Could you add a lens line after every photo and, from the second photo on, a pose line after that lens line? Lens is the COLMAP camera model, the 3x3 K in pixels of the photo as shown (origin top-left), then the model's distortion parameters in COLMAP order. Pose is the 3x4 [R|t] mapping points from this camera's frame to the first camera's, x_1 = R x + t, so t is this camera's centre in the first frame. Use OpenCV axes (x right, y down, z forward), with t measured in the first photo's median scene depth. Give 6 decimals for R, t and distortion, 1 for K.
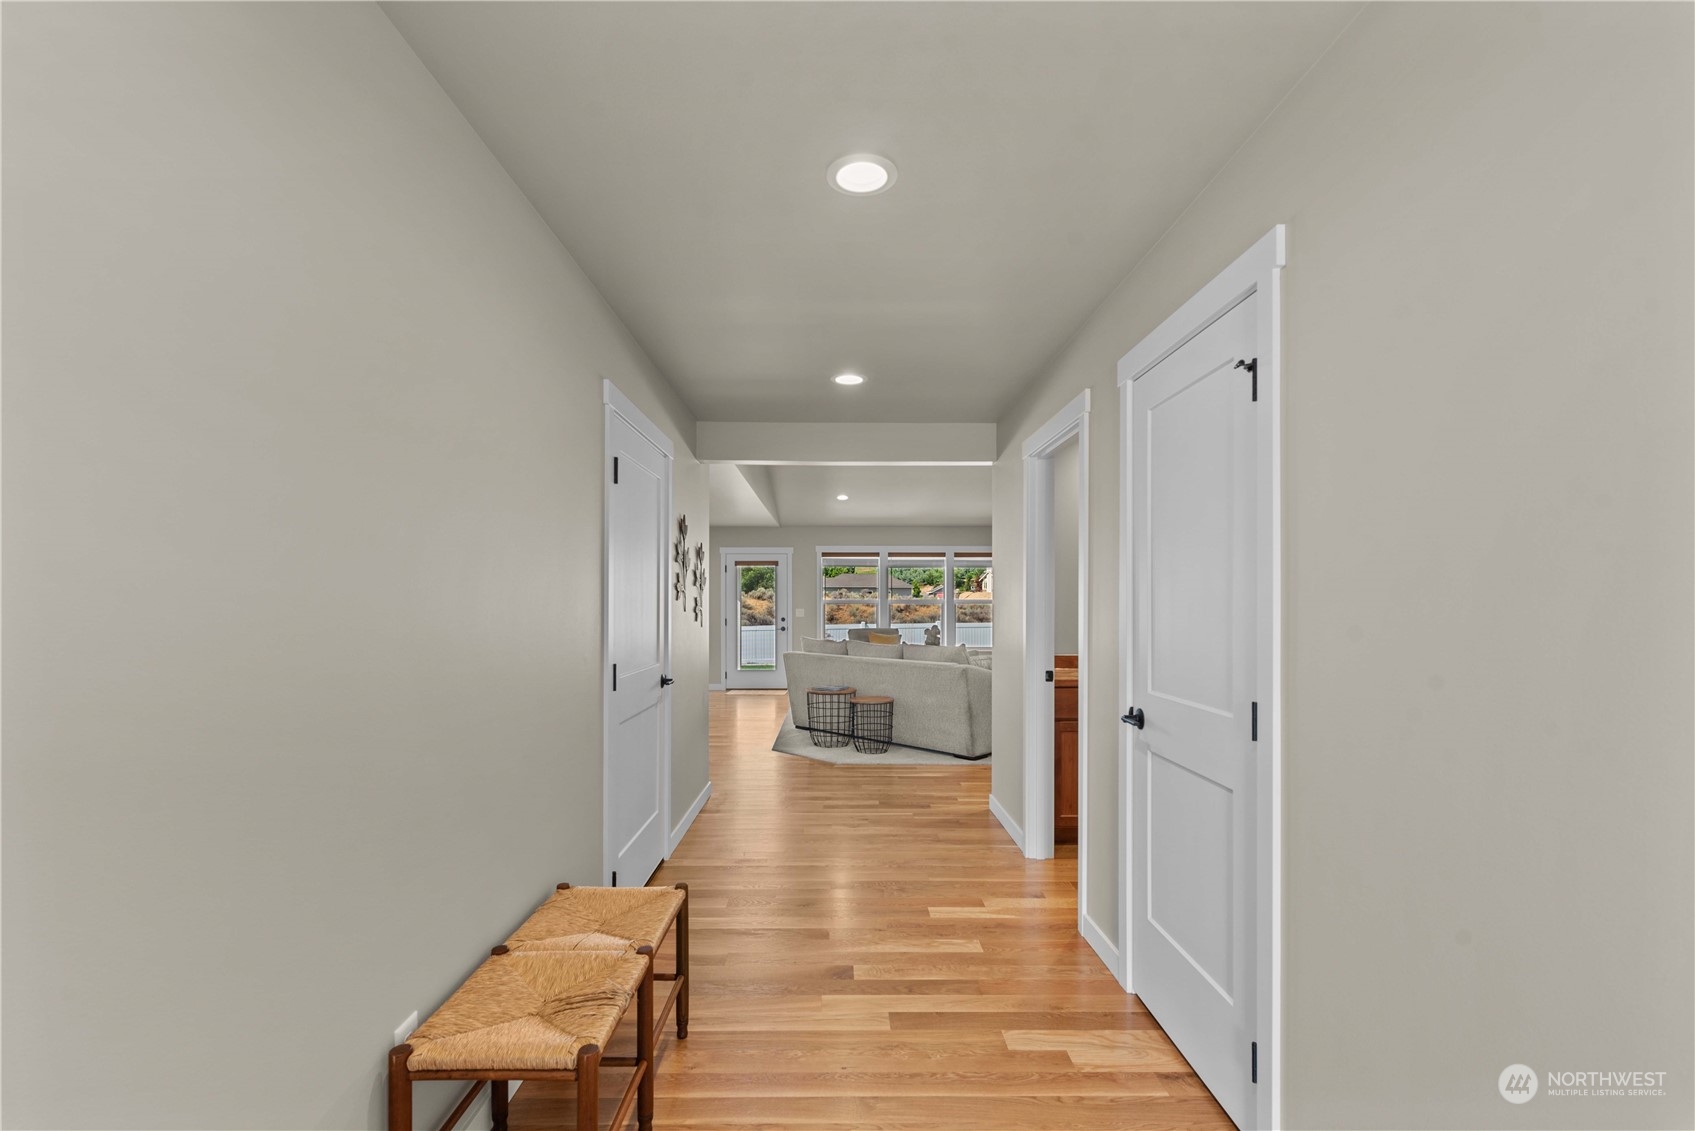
lens RADIAL K [[749.0, 0, 844.9], [0, 749.0, 600.9], [0, 0, 1]] dist [0.000497, 0.000039]
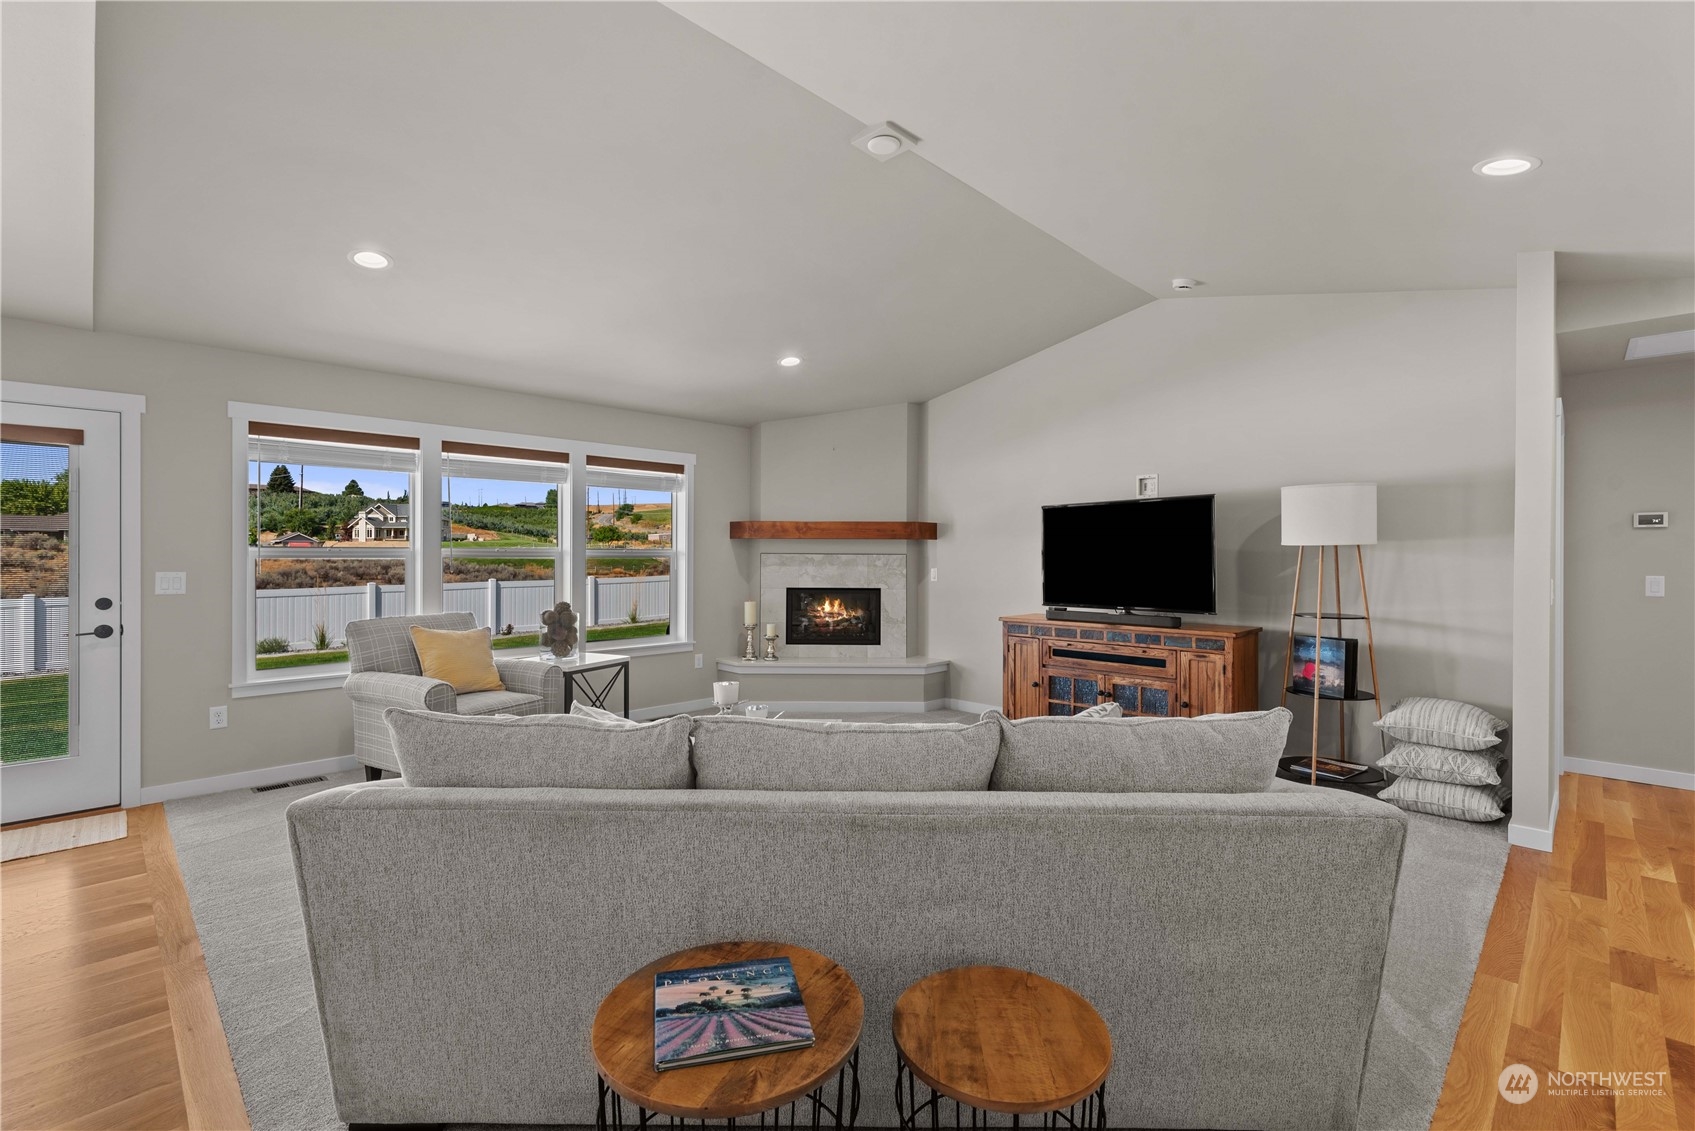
lens RADIAL K [[748.0, 0, 854.5], [0, 748.0, 555.8], [0, 0, 1]] dist [0.000358, 0.000067]
pose [[0.709279, 0.000446, 0.704928, -0.080153], [-0.003245, 0.999991, 0.002633, 0.001064], [-0.704921, -0.004155, 0.709274, 0.518030]]
